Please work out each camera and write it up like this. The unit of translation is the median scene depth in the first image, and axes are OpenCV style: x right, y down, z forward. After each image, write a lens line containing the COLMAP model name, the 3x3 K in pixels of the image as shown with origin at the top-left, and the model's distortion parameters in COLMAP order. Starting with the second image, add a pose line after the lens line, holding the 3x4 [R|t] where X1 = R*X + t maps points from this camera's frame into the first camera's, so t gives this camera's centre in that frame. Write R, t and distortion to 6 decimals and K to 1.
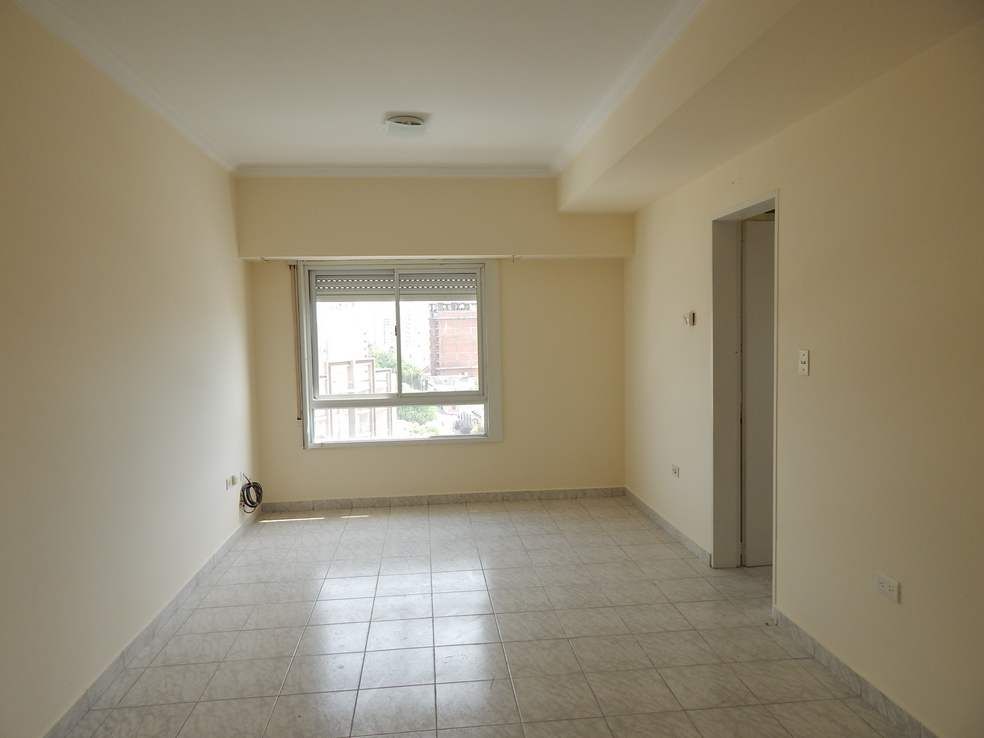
lens RADIAL K [[653.6, 0, 489.3], [0, 653.6, 367.6], [0, 0, 1]] dist [0.004305, 0.000220]
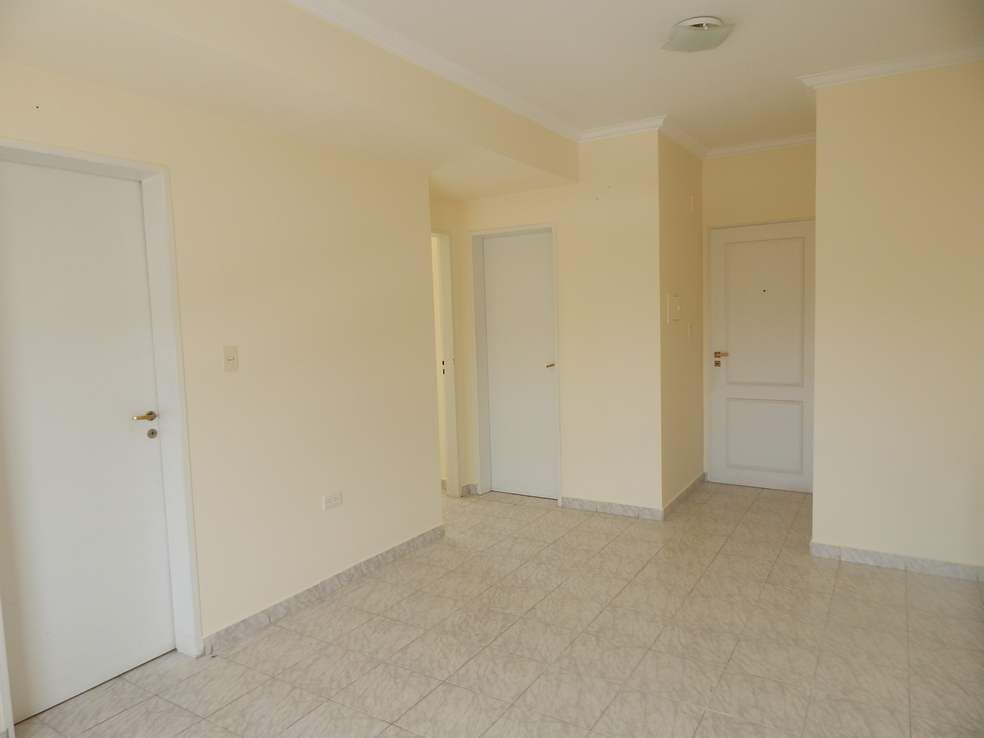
lens RADIAL K [[653.6, 0, 489.3], [0, 653.6, 367.6], [0, 0, 1]] dist [0.004305, 0.000220]
pose [[-0.782637, -0.006767, 0.622442, -0.260983], [0.084395, 0.989554, 0.116874, -0.042561], [-0.616731, 0.144001, -0.773890, 0.874170]]
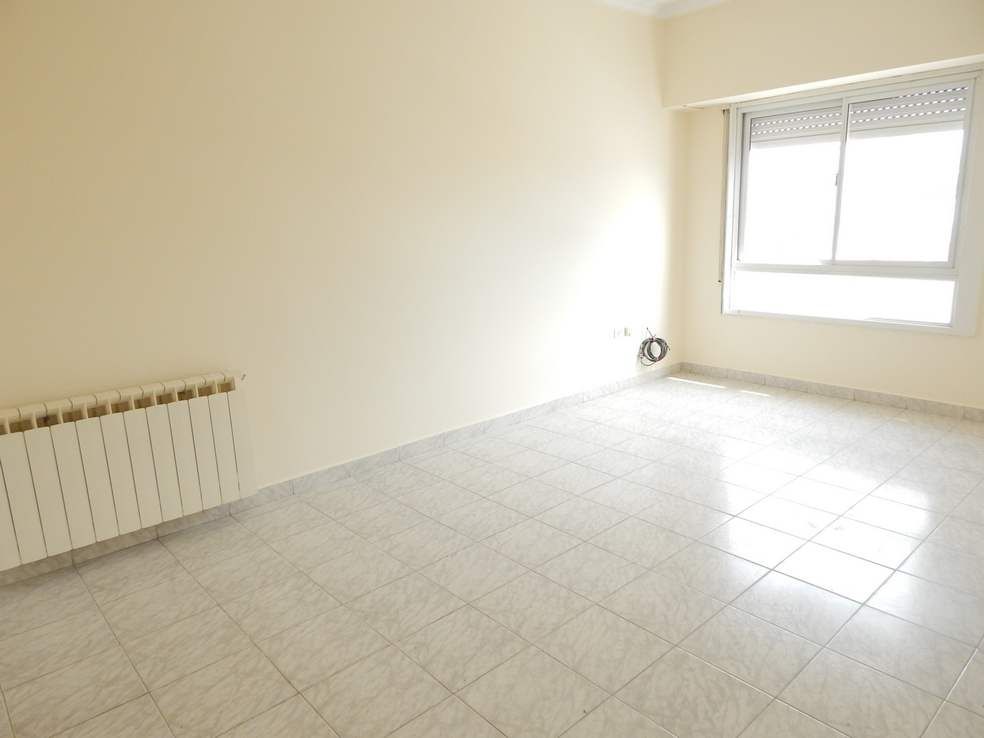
lens RADIAL K [[659.3, 0, 501.4], [0, 659.3, 368.0], [0, 0, 1]] dist [0.005667, -0.001098]
pose [[0.595540, 0.179780, -0.782950, 0.301111], [-0.027526, 0.978631, 0.203775, 0.016231], [0.802854, -0.099805, 0.587763, 0.181764]]
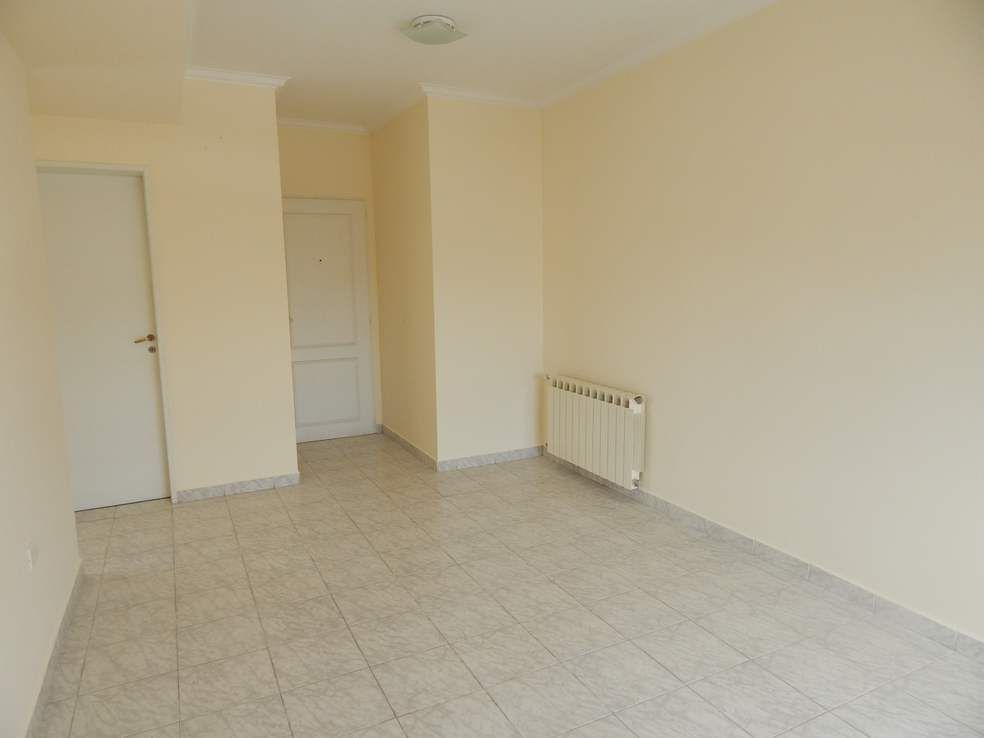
lens RADIAL K [[653.6, 0, 489.3], [0, 653.6, 367.6], [0, 0, 1]] dist [0.004305, 0.000220]
pose [[-0.936904, 0.083902, -0.339369, 0.138156], [0.013989, 0.978992, 0.203417, -0.049074], [0.349306, 0.185835, -0.918396, 0.957644]]
